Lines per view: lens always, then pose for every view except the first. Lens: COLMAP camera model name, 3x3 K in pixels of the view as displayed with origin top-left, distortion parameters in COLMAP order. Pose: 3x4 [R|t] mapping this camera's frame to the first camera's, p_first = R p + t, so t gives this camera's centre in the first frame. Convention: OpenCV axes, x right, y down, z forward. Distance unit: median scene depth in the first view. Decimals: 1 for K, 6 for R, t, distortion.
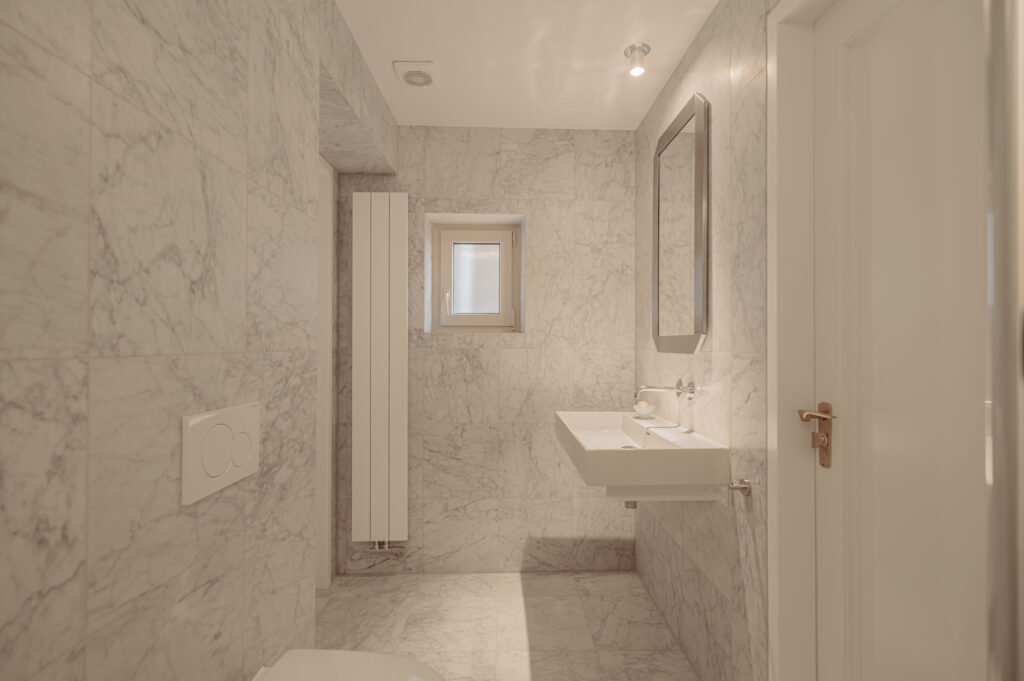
lens RADIAL K [[483.4, 0, 509.0], [0, 483.4, 337.4], [0, 0, 1]] dist [0.001609, -0.000282]
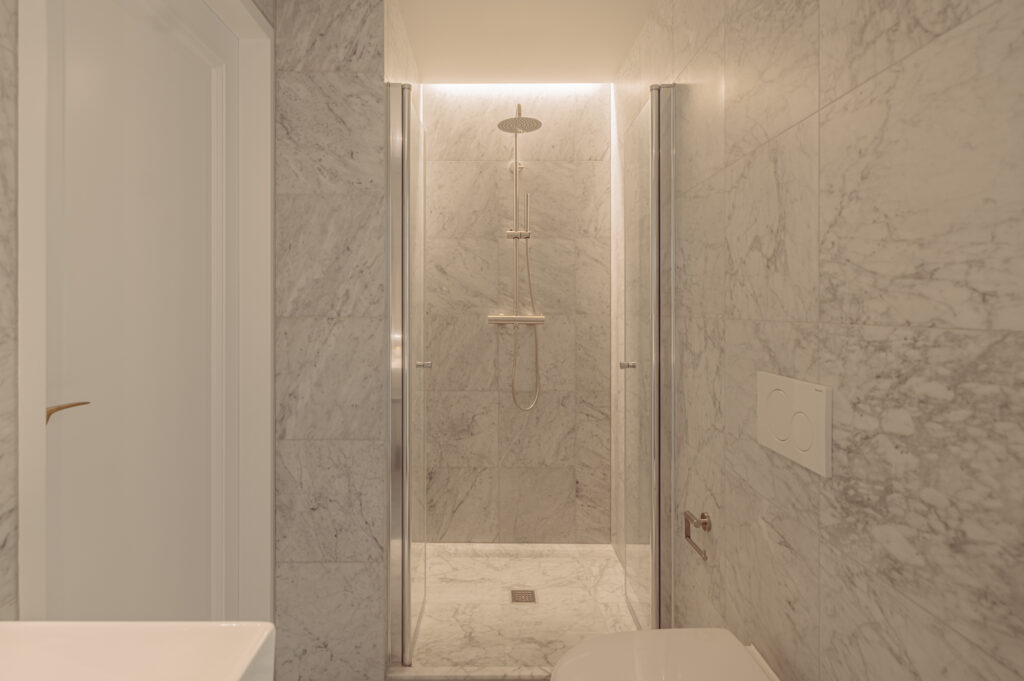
lens RADIAL K [[483.4, 0, 492.2], [0, 483.4, 308.3], [0, 0, 1]] dist [0.001609, -0.000282]
pose [[-0.999975, -0.005458, 0.004545, 0.008983], [-0.005526, 0.999872, -0.014991, 0.019220], [-0.004462, -0.015016, -0.999877, 1.621950]]
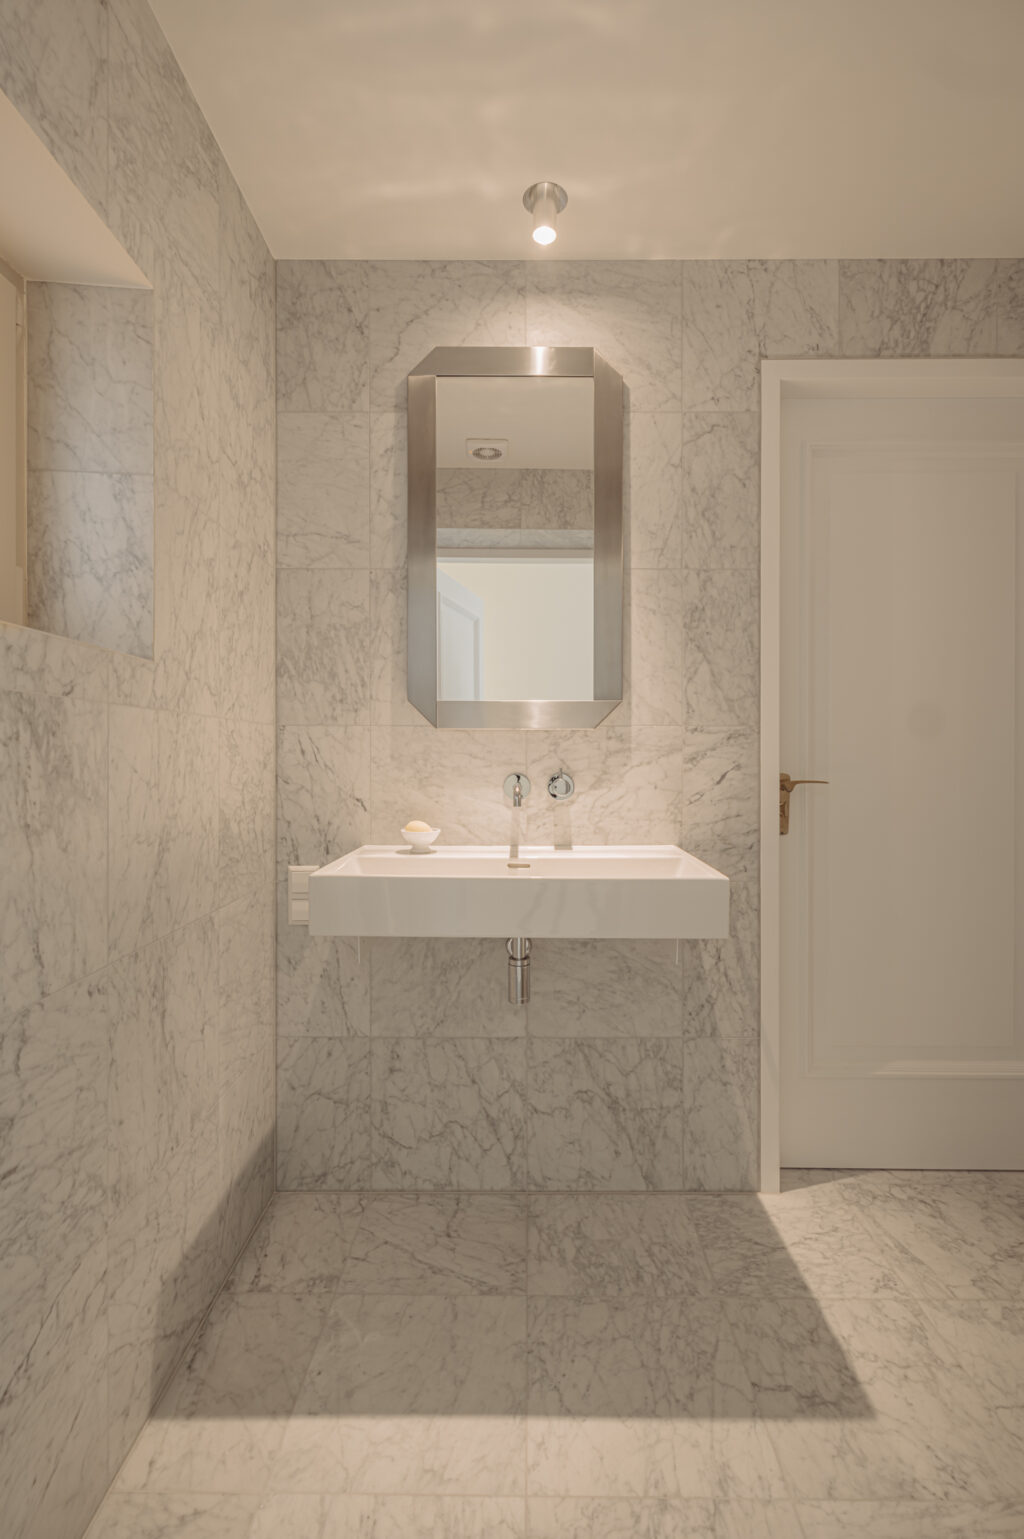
lens RADIAL K [[726.4, 0, 510.2], [0, 726.4, 757.9], [0, 0, 1]] dist [0.001609, -0.000282]
pose [[0.007290, -0.003860, 0.999966, -0.909787], [-0.014294, 0.999890, 0.003964, 0.101756], [-0.999871, -0.014322, 0.007234, 1.553228]]
